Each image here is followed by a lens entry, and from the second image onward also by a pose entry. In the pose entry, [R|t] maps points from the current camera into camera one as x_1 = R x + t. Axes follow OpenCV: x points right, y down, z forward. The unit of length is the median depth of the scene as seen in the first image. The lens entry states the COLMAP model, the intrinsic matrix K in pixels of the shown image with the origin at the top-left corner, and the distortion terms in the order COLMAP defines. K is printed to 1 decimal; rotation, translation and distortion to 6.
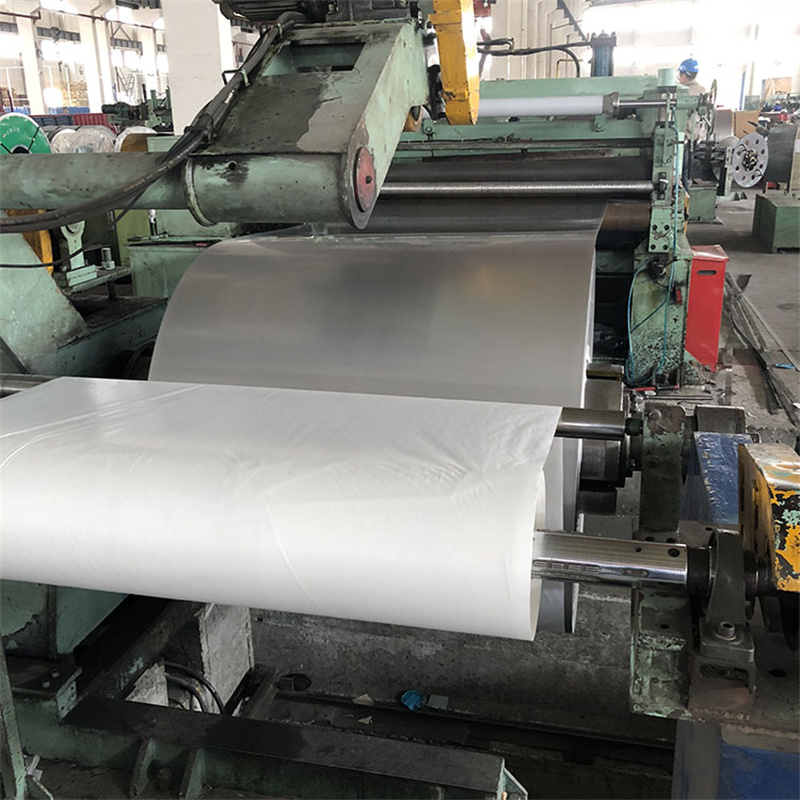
lens RADIAL K [[887.0, 0, 396.8], [0, 887.0, 404.9], [0, 0, 1]] dist [0.042966, 0.000000]
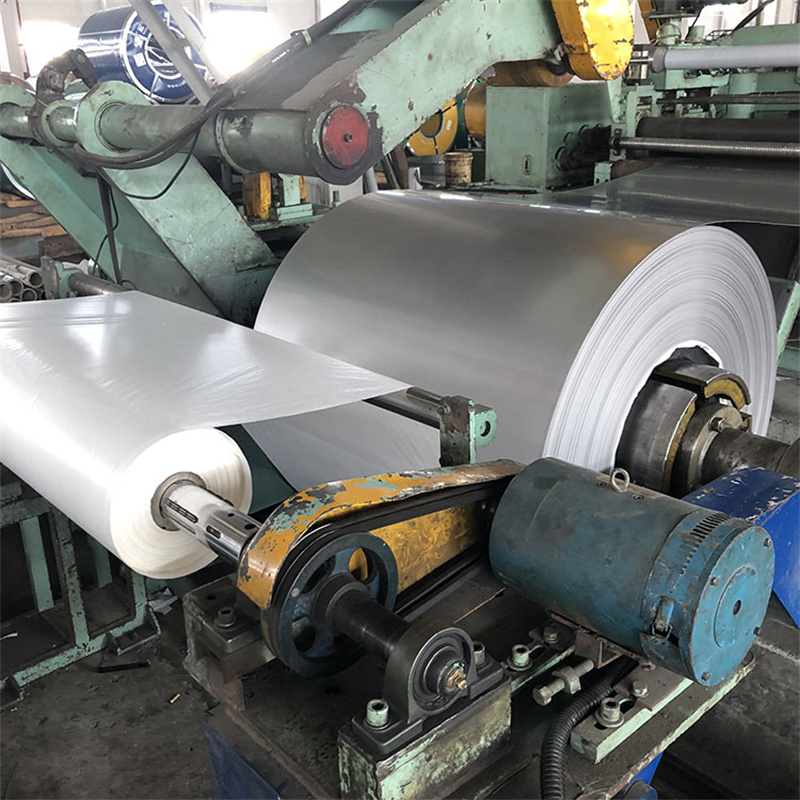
lens RADIAL K [[887.0, 0, 399.0], [0, 887.0, 395.8], [0, 0, 1]] dist [0.042966, 0.000000]
pose [[0.830376, 0.193336, -0.522587, 0.461519], [-0.168039, 0.981099, 0.095959, -0.052744], [0.531261, 0.008133, 0.847169, 0.122702]]
